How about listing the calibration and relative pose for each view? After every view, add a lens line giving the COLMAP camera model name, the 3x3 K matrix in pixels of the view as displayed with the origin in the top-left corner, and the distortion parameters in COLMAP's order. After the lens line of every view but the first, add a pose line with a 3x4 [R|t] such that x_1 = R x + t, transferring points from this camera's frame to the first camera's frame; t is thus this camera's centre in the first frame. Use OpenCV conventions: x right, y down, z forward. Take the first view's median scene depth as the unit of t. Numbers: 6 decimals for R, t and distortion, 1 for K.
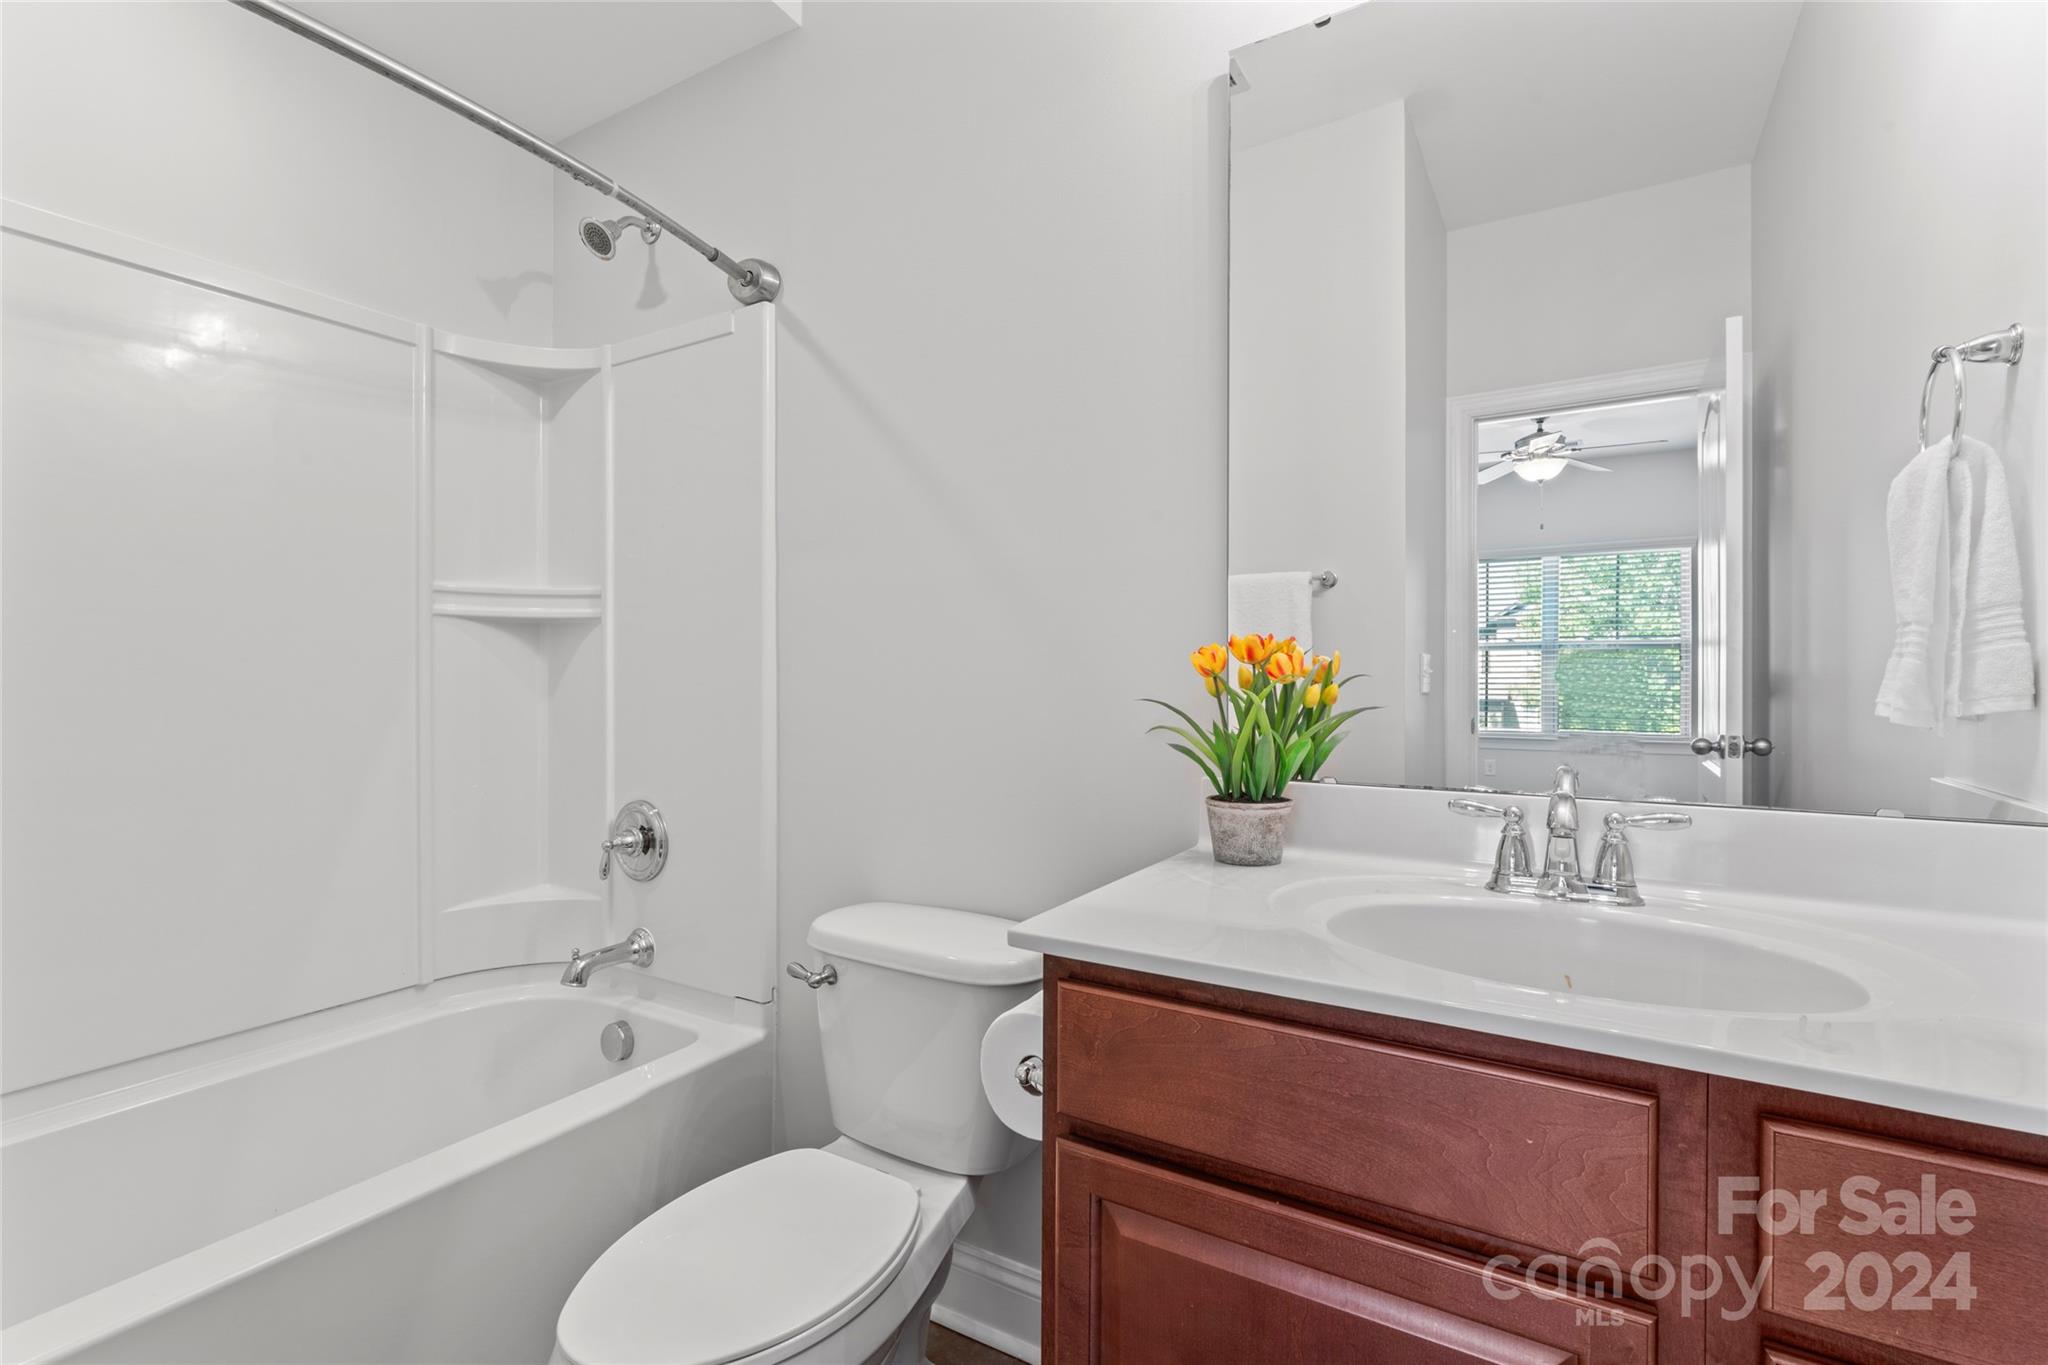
lens RADIAL K [[935.7, 0, 1024.1], [0, 935.7, 677.5], [0, 0, 1]] dist [0.000316, -0.000529]
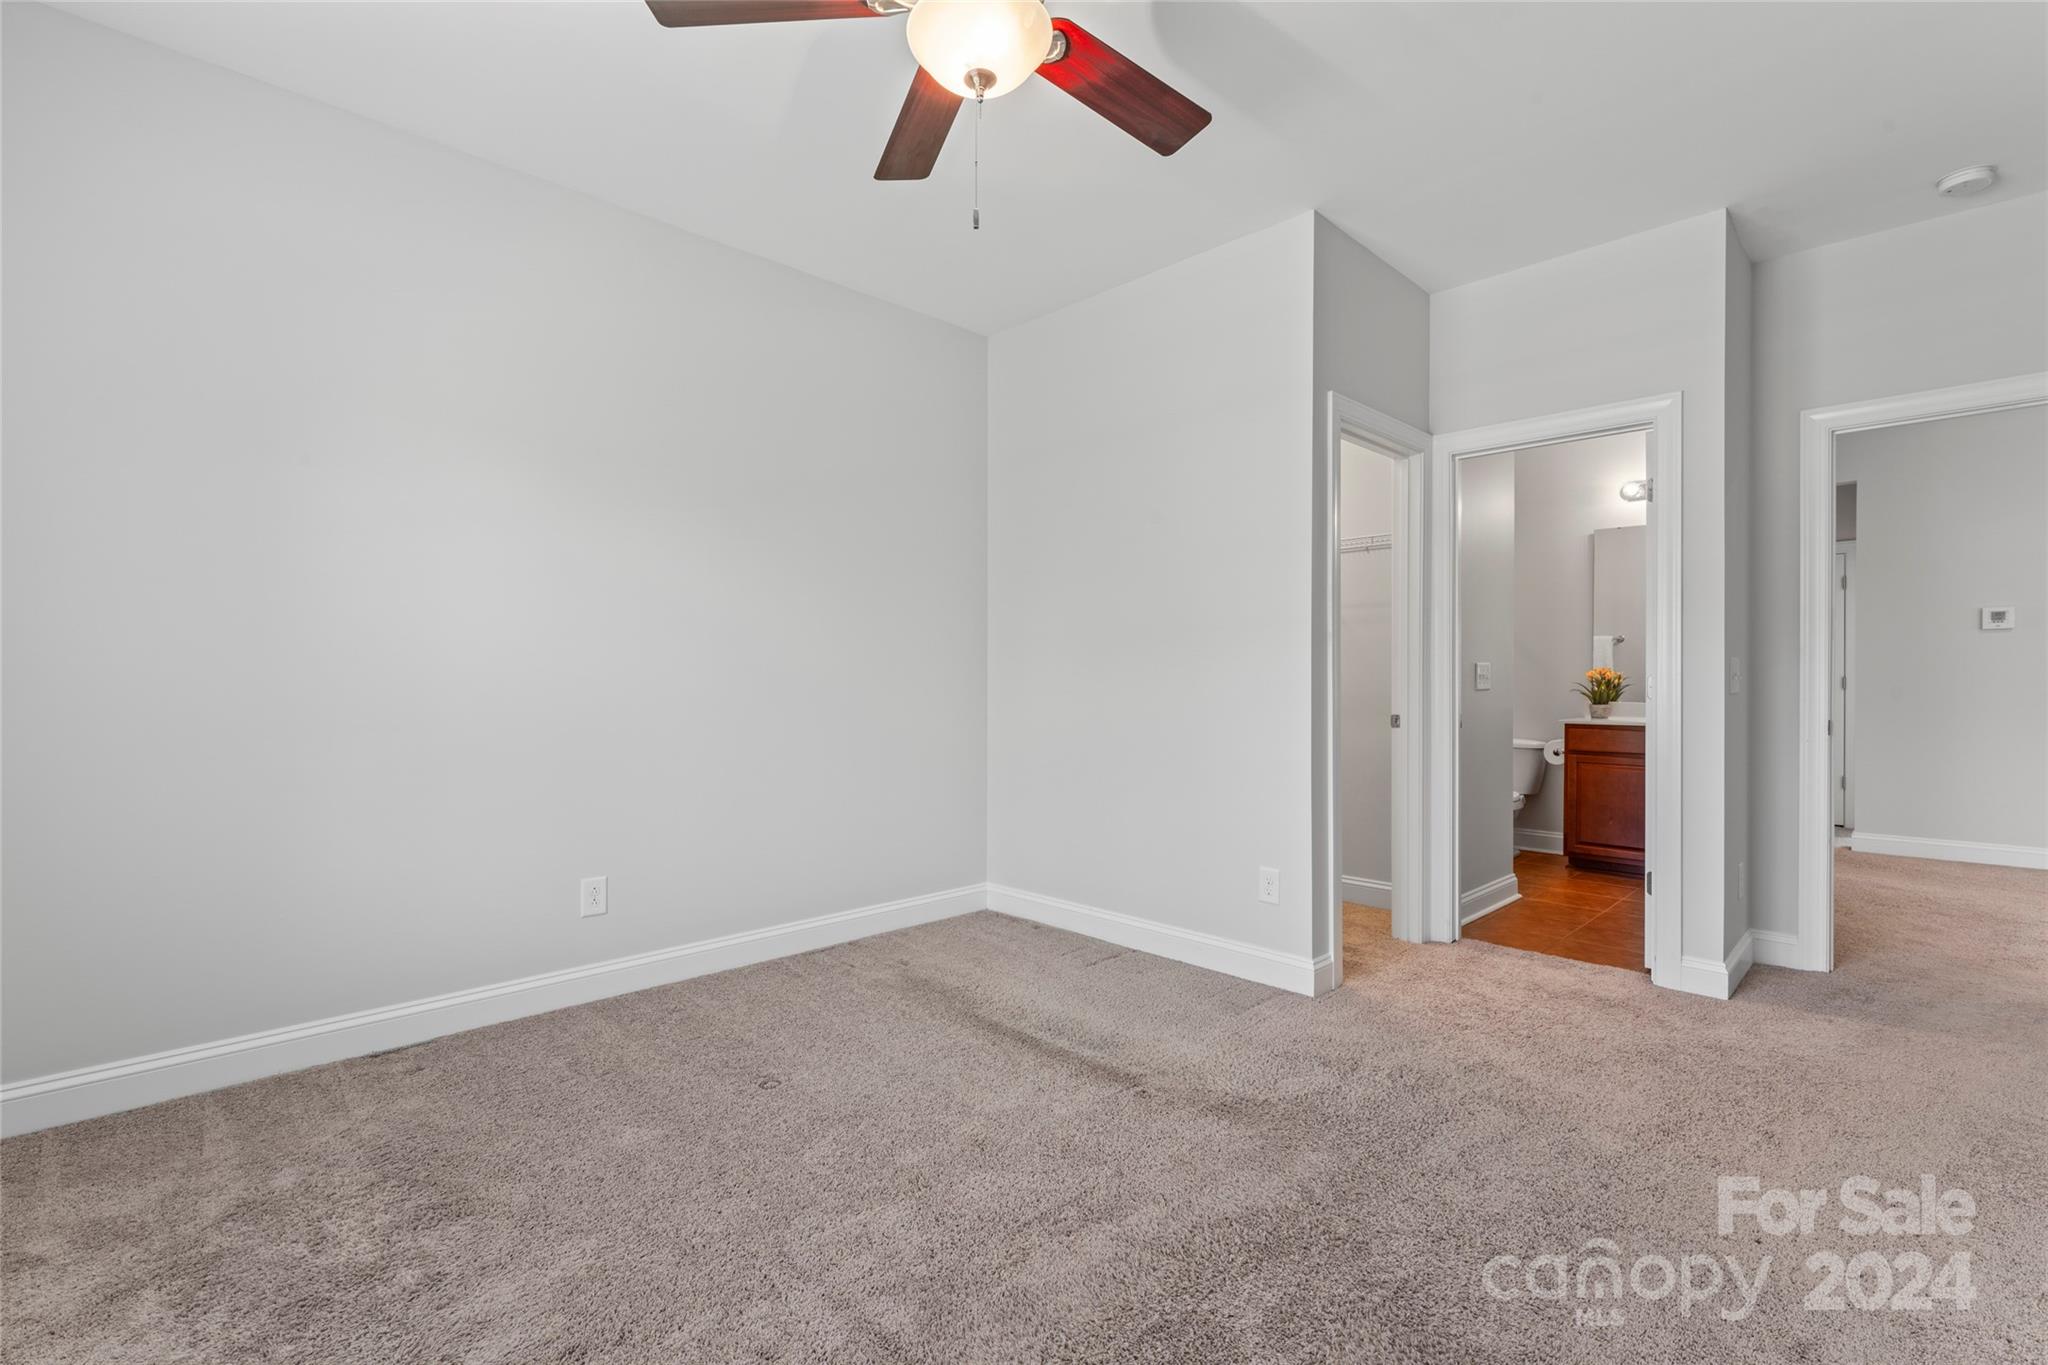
lens RADIAL K [[935.7, 0, 1022.5], [0, 935.7, 689.2], [0, 0, 1]] dist [0.000316, -0.000529]
pose [[0.967549, -0.000433, -0.252683, -1.417026], [0.001188, 0.999995, 0.002838, 0.040594], [0.252680, -0.003046, 0.967545, -4.389060]]
